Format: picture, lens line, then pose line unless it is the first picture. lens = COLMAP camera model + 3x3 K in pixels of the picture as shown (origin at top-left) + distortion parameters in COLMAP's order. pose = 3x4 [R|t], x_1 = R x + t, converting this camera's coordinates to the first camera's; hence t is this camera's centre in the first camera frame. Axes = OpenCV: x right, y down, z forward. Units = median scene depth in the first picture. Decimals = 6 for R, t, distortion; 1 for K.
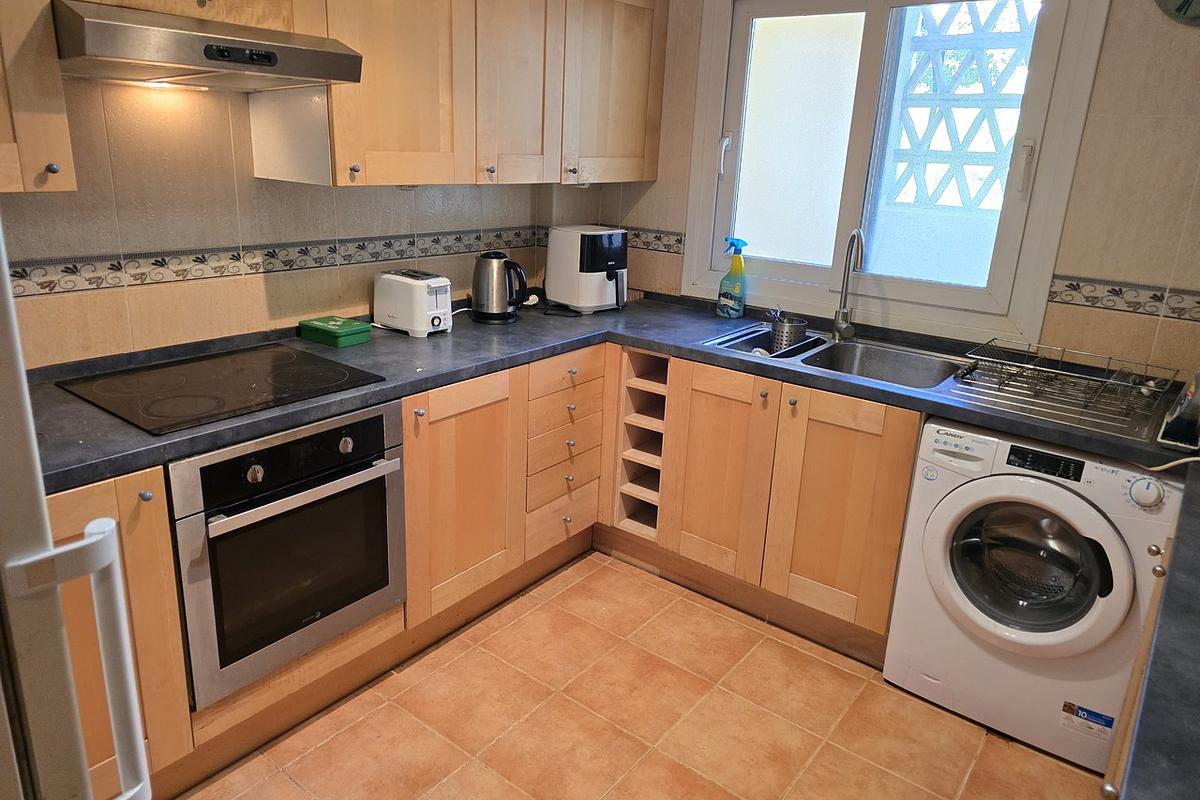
lens RADIAL K [[786.8, 0, 604.4], [0, 786.8, 376.4], [0, 0, 1]] dist [0.085709, -0.103720]
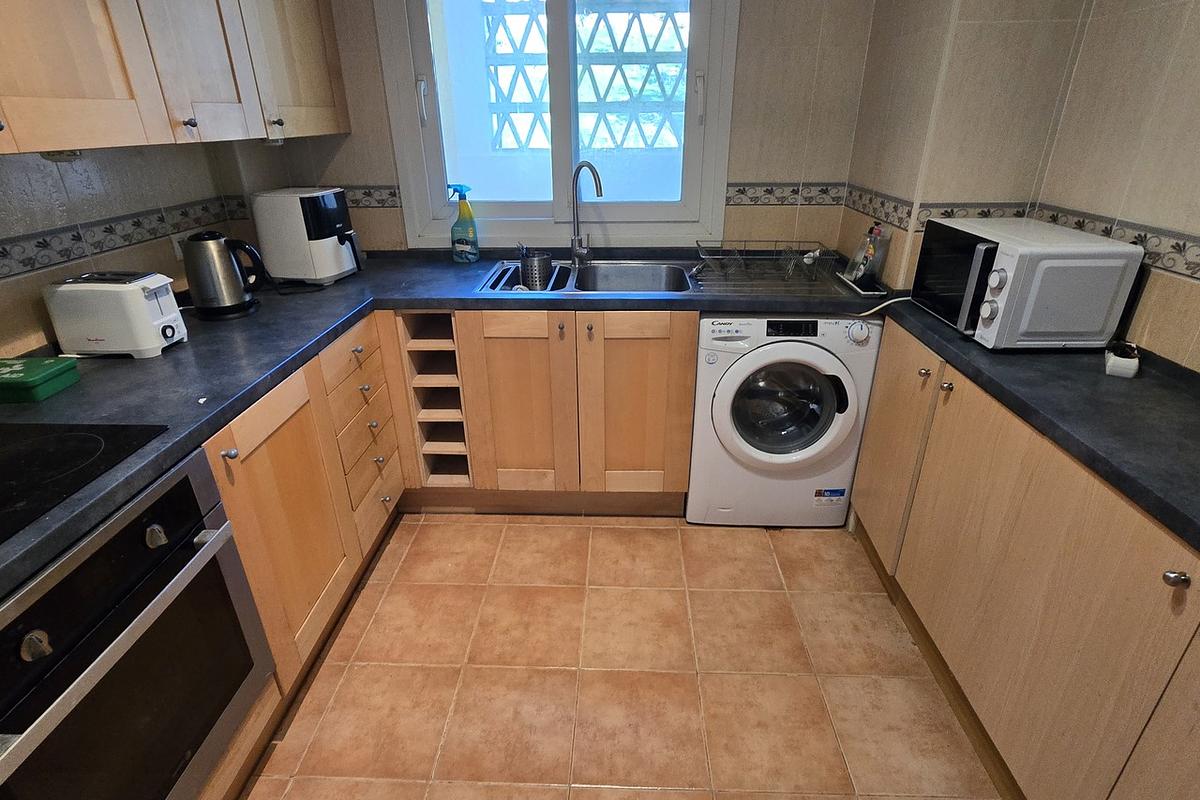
lens RADIAL K [[595.0, 0, 595.3], [0, 595.0, 392.3], [0, 0, 1]] dist [-0.002961, -0.002294]
pose [[0.817003, -0.286174, 0.500610, -0.175870], [0.205611, 0.955672, 0.210749, -0.048531], [-0.538729, -0.069251, 0.839628, 0.272248]]
